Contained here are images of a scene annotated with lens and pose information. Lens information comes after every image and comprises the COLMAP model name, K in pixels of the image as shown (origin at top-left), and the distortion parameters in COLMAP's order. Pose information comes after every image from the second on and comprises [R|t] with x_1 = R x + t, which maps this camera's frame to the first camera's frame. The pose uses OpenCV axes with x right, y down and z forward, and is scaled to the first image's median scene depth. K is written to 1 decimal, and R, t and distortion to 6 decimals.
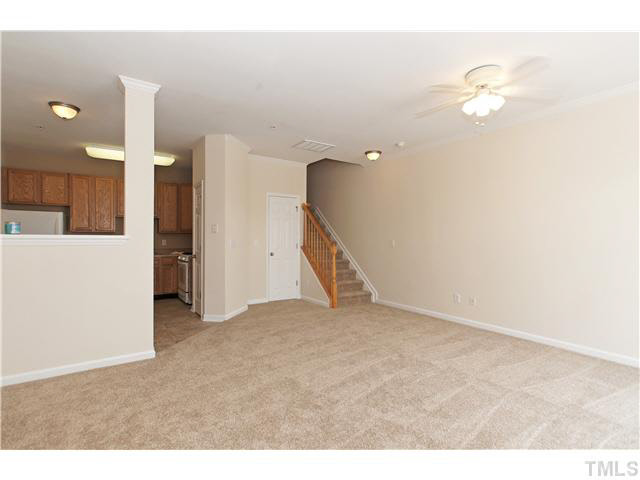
lens RADIAL K [[315.0, 0, 322.8], [0, 315.0, 242.8], [0, 0, 1]] dist [0.004336, -0.000729]
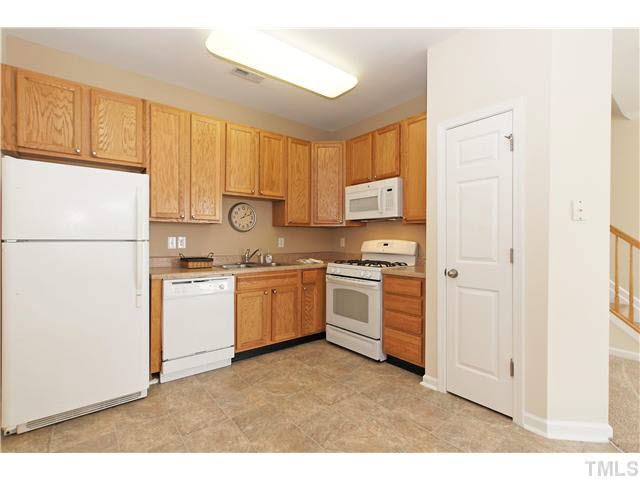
lens RADIAL K [[285.8, 0, 317.3], [0, 285.8, 241.9], [0, 0, 1]] dist [-0.001479, 0.000612]
pose [[0.999137, -0.000345, 0.041541, -0.558587], [0.000375, 1.000000, -0.000727, -0.002327], [-0.041541, 0.000742, 0.999137, 0.552388]]
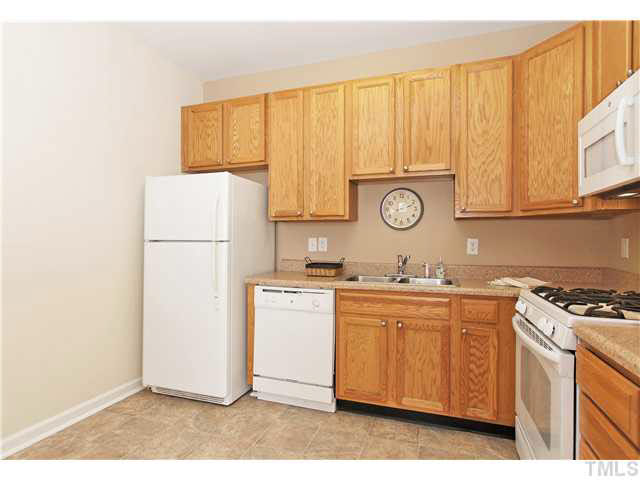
lens RADIAL K [[339.2, 0, 318.4], [0, 339.2, 240.4], [0, 0, 1]] dist [-0.016374, 0.001025]
pose [[0.593005, -0.001852, -0.805196, -0.364654], [-0.011457, 0.999877, -0.010738, -0.002056], [0.805117, 0.015592, 0.592911, 0.772024]]
